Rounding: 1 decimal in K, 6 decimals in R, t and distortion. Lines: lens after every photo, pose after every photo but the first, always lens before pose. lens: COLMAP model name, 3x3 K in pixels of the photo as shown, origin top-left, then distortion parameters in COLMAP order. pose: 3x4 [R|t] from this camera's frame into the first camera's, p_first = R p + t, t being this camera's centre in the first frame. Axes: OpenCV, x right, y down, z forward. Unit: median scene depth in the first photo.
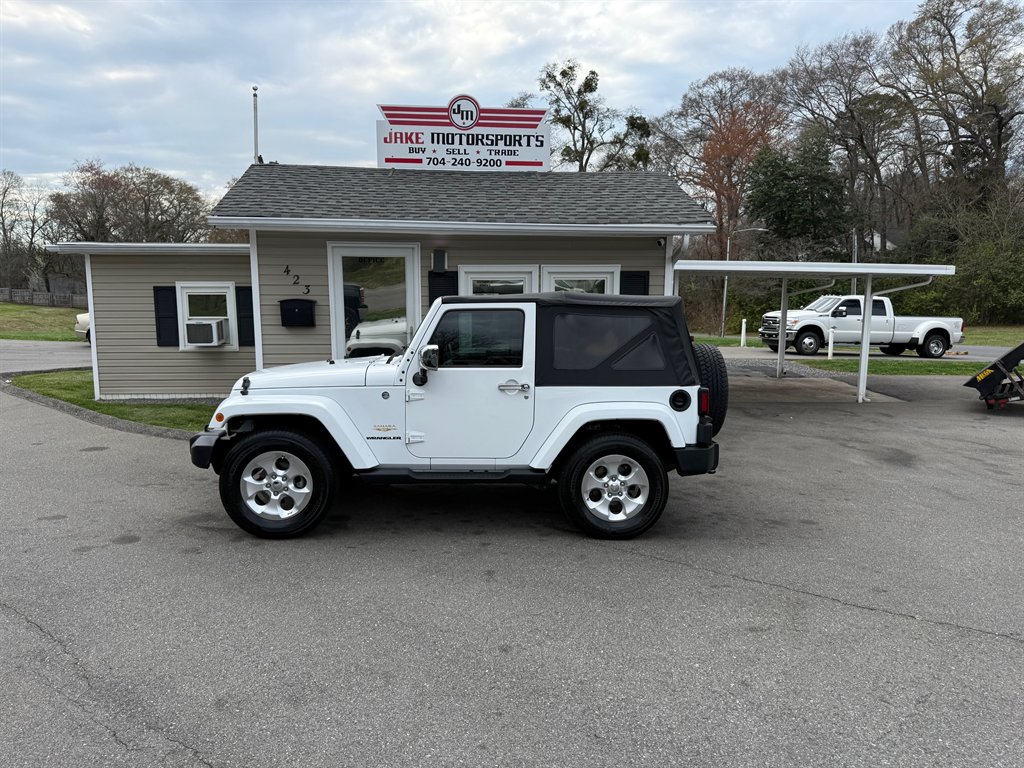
lens RADIAL K [[690.2, 0, 511.6], [0, 690.2, 383.6], [0, 0, 1]] dist [0.021439, -0.022547]
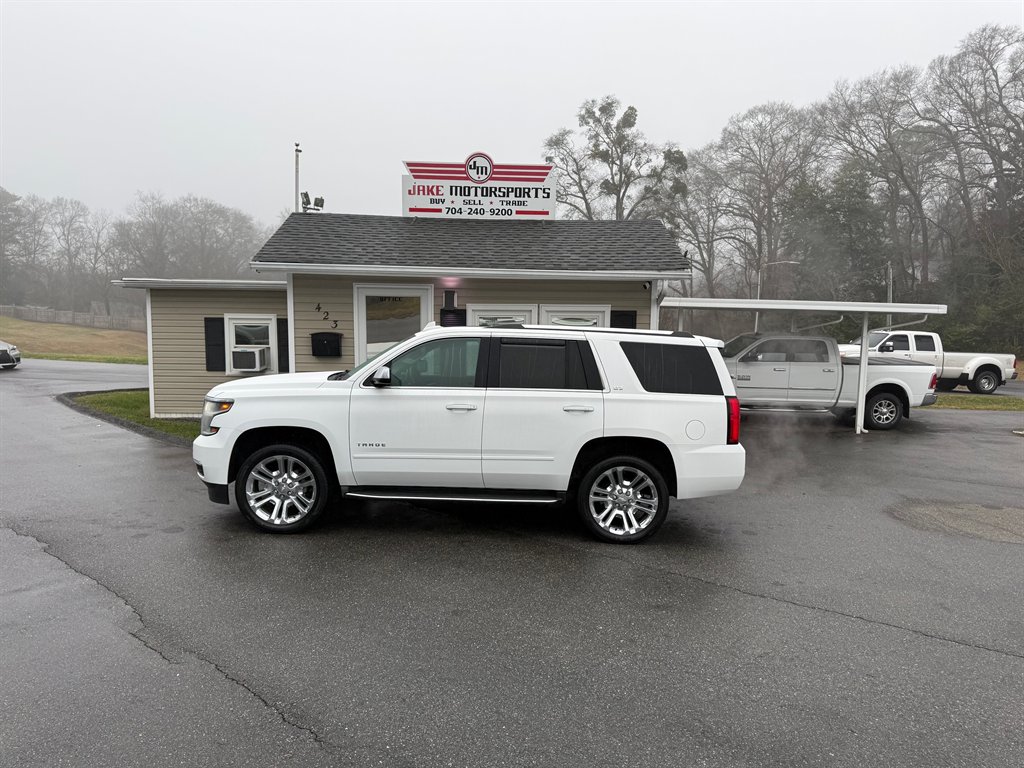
lens RADIAL K [[693.5, 0, 522.0], [0, 693.5, 384.1], [0, 0, 1]] dist [0.034088, -0.038149]
pose [[0.998654, 0.015113, -0.049610, 0.056675], [-0.016967, 0.999165, -0.037164, 0.000546], [0.049007, 0.037956, 0.998077, -0.103037]]
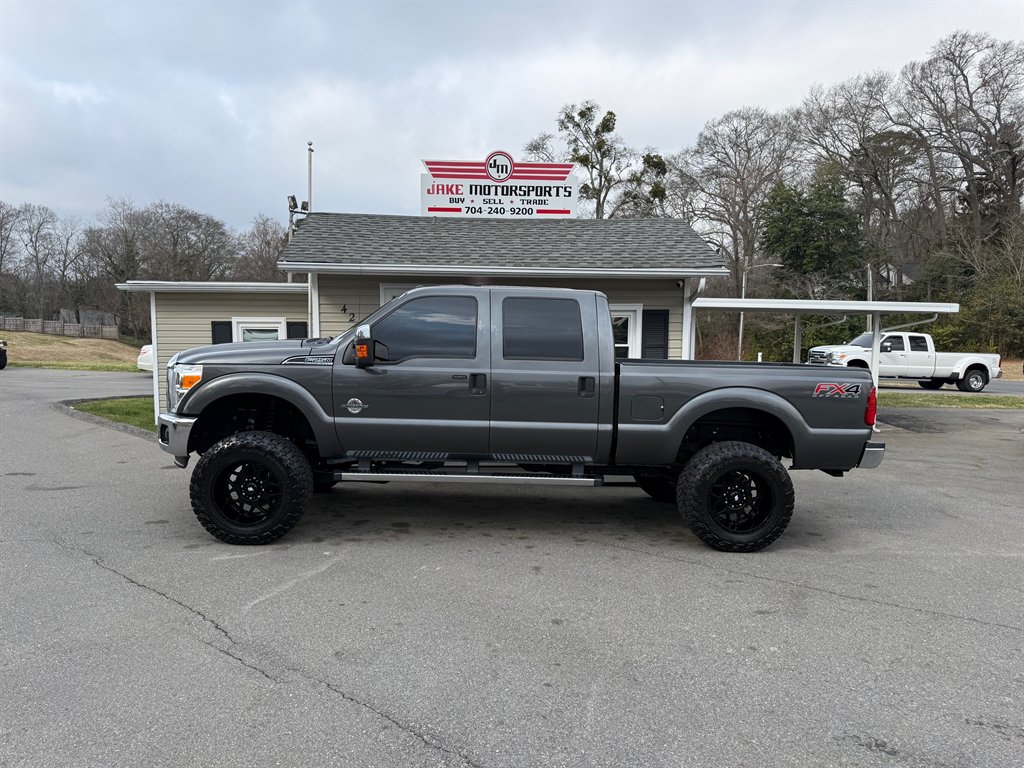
lens RADIAL K [[691.7, 0, 510.5], [0, 691.7, 386.8], [0, 0, 1]] dist [0.034902, -0.037754]
pose [[0.999720, 0.005122, -0.023083, -0.021623], [-0.006078, 0.999117, -0.041571, 0.005502], [0.022849, 0.041700, 0.998869, -0.083772]]
